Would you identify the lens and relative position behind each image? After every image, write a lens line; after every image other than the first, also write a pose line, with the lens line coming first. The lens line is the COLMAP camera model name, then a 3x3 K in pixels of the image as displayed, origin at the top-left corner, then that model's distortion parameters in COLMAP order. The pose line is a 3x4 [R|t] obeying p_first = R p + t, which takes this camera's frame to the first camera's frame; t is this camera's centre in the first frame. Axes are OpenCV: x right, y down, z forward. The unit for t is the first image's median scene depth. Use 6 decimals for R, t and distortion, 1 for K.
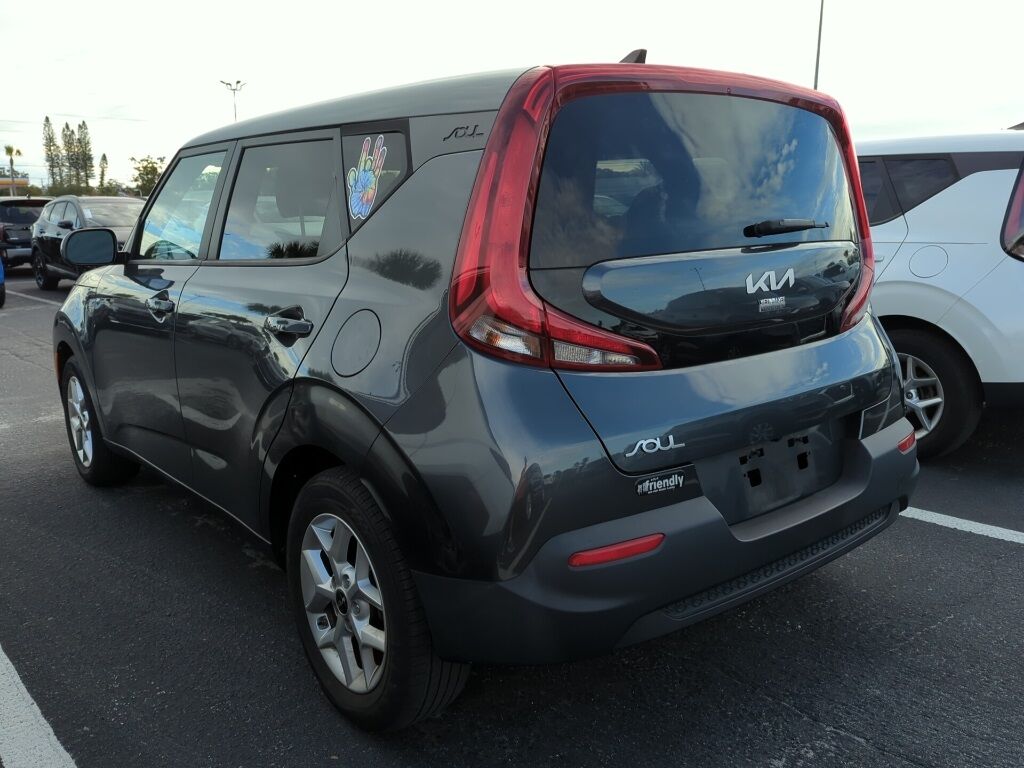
lens RADIAL K [[843.3, 0, 515.5], [0, 843.3, 381.6], [0, 0, 1]] dist [0.001168, 0.007799]
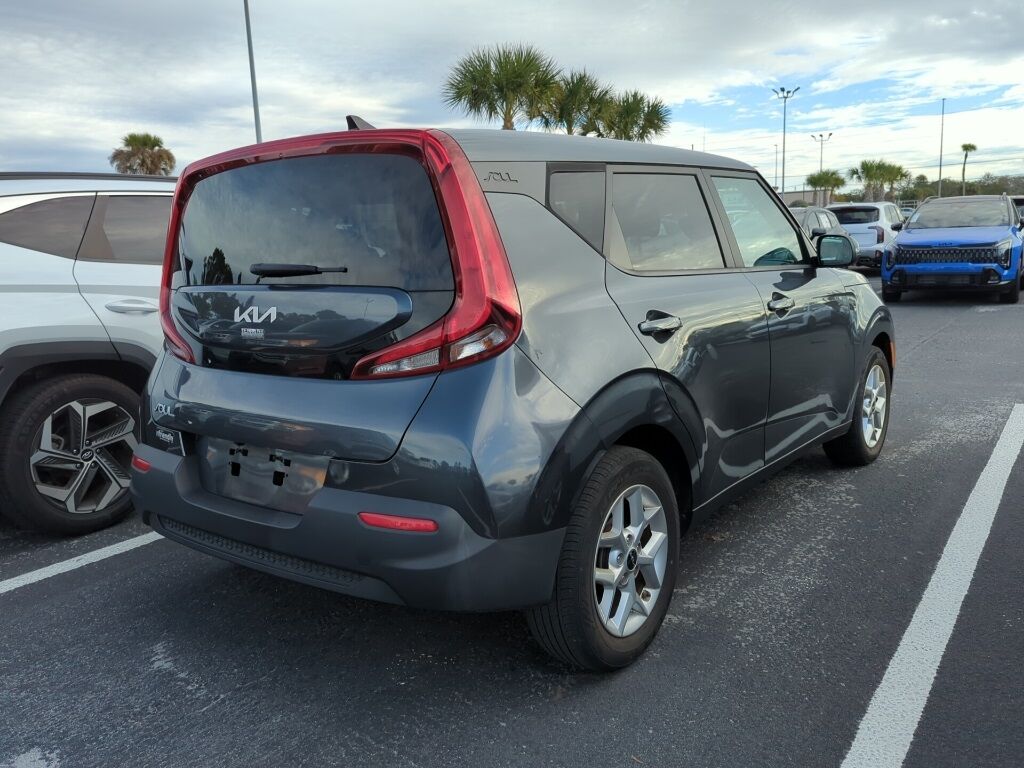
lens RADIAL K [[843.3, 0, 515.5], [0, 843.3, 381.6], [0, 0, 1]] dist [0.001168, 0.007799]
pose [[0.234558, 0.168029, -0.957470, 1.537459], [-0.151346, 0.979250, 0.134775, -0.241407], [0.960248, 0.113297, 0.255122, 1.053518]]
